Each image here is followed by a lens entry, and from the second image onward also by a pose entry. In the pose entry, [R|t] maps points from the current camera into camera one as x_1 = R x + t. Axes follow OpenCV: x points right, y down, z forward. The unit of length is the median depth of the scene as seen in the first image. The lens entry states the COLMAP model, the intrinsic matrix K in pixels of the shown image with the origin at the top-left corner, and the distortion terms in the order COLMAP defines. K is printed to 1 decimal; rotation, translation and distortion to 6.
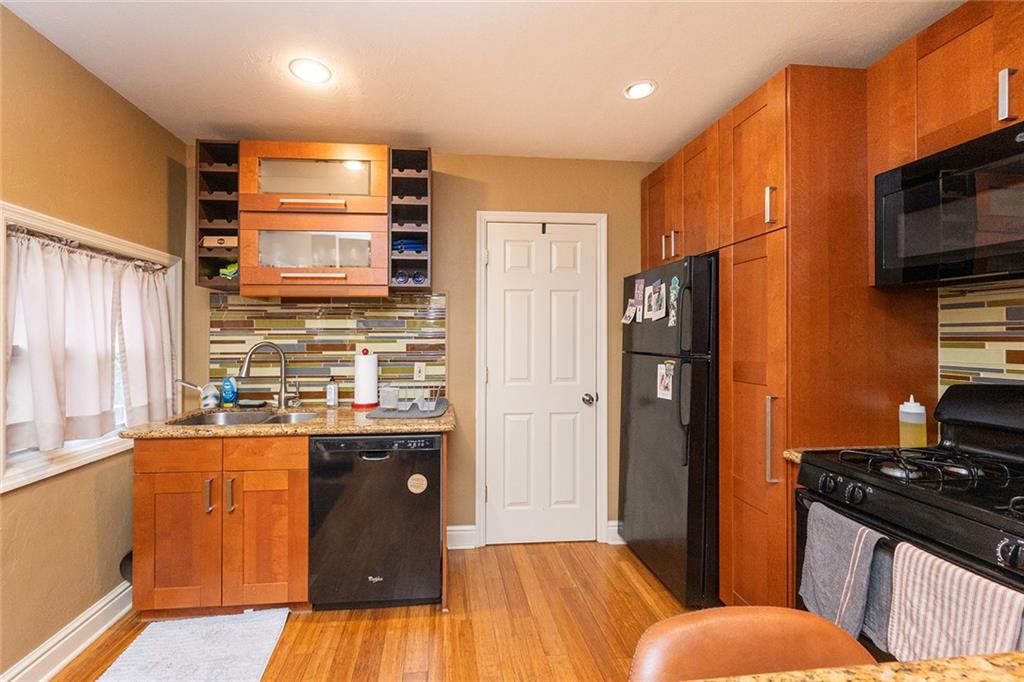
lens RADIAL K [[415.5, 0, 475.2], [0, 415.5, 334.8], [0, 0, 1]] dist [0.001873, -0.000163]
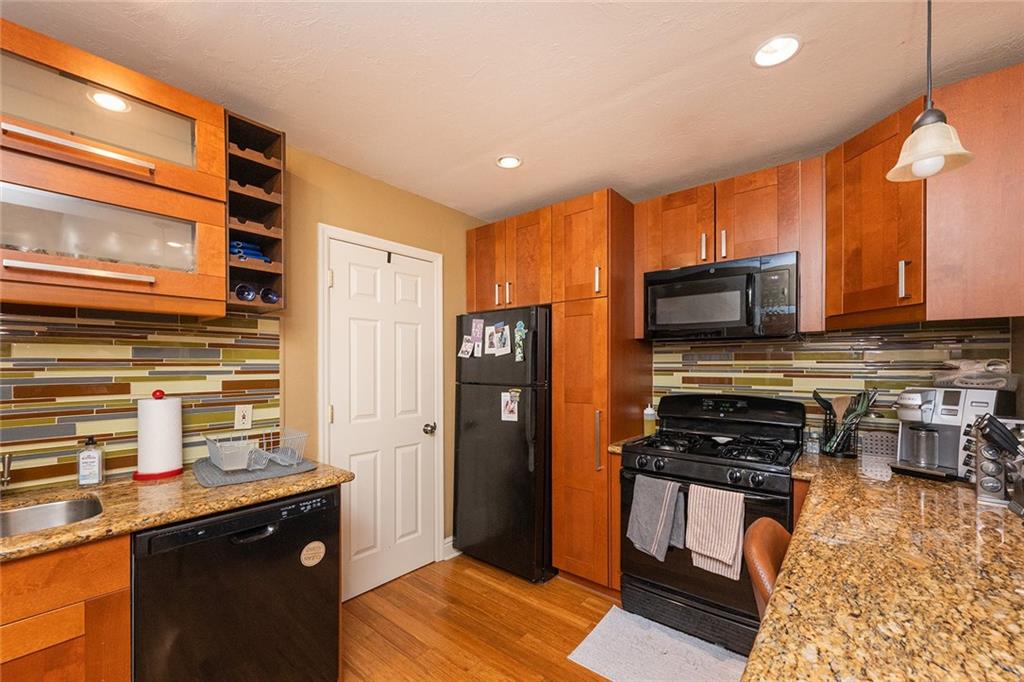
lens RADIAL K [[415.5, 0, 517.3], [0, 415.5, 367.3], [0, 0, 1]] dist [0.001873, -0.000163]
pose [[0.701952, -0.003616, 0.712215, -0.365844], [-0.003312, 0.999960, 0.008341, -0.011510], [-0.712216, -0.008214, 0.701912, 0.124562]]
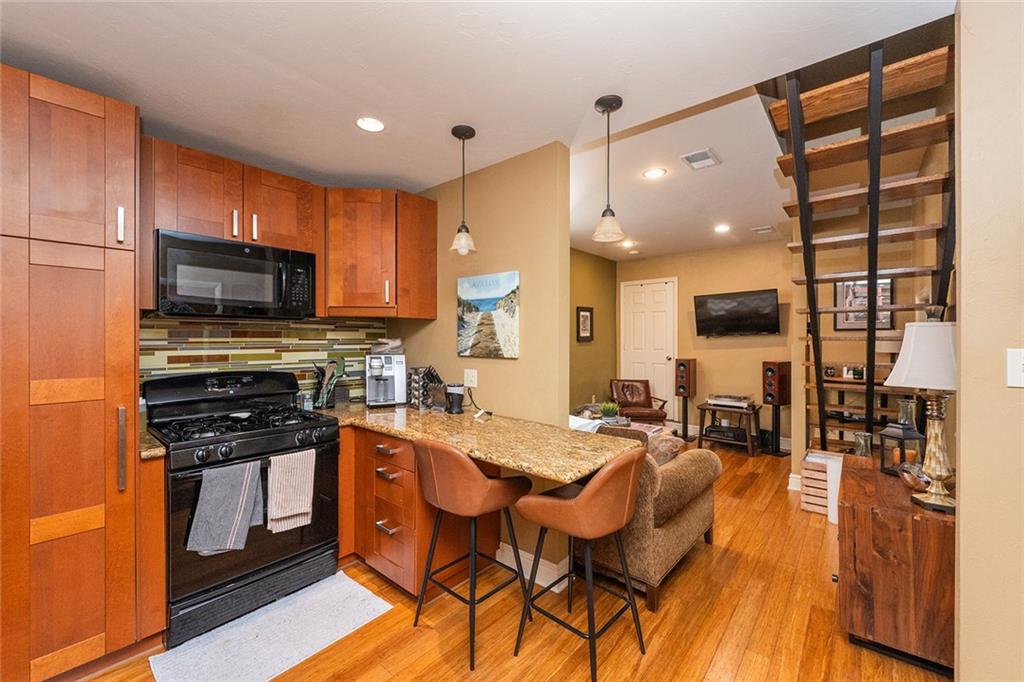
lens RADIAL K [[415.5, 0, 509.7], [0, 415.5, 340.8], [0, 0, 1]] dist [0.001873, -0.000163]
pose [[-0.695824, -0.002871, 0.718207, -0.501428], [-0.003560, 0.999994, 0.000549, -0.016852], [-0.718204, -0.002175, -0.695829, 0.710121]]
